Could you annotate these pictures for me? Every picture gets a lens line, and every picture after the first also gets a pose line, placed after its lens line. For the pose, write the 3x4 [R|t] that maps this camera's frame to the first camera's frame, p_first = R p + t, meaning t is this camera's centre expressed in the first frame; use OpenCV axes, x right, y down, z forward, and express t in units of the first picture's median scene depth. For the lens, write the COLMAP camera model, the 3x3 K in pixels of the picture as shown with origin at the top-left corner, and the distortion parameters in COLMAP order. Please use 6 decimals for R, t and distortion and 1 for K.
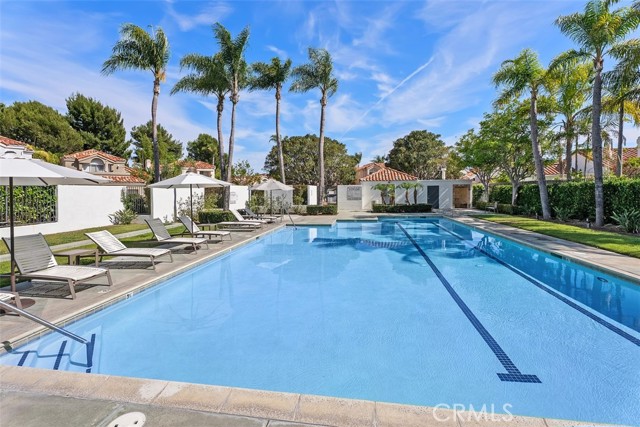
lens RADIAL K [[295.2, 0, 314.1], [0, 295.2, 232.4], [0, 0, 1]] dist [0.000245, -0.001999]
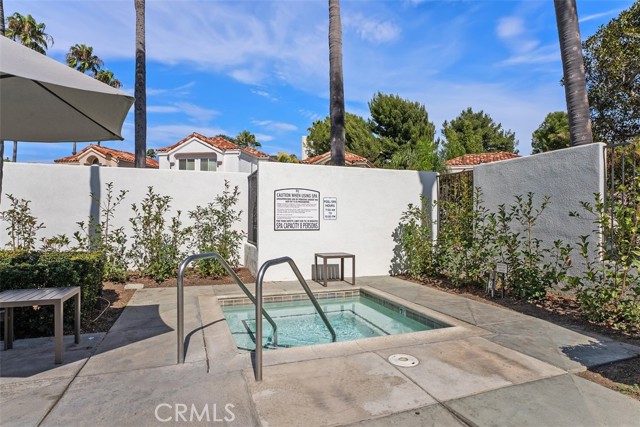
lens RADIAL K [[351.2, 0, 331.3], [0, 351.2, 213.2], [0, 0, 1]] dist [-0.002236, -0.003581]
pose [[0.496124, 0.006609, -0.868227, -0.006490], [-0.136696, 0.988095, -0.070589, -0.074935], [0.857424, 0.153704, 0.491121, 0.719443]]
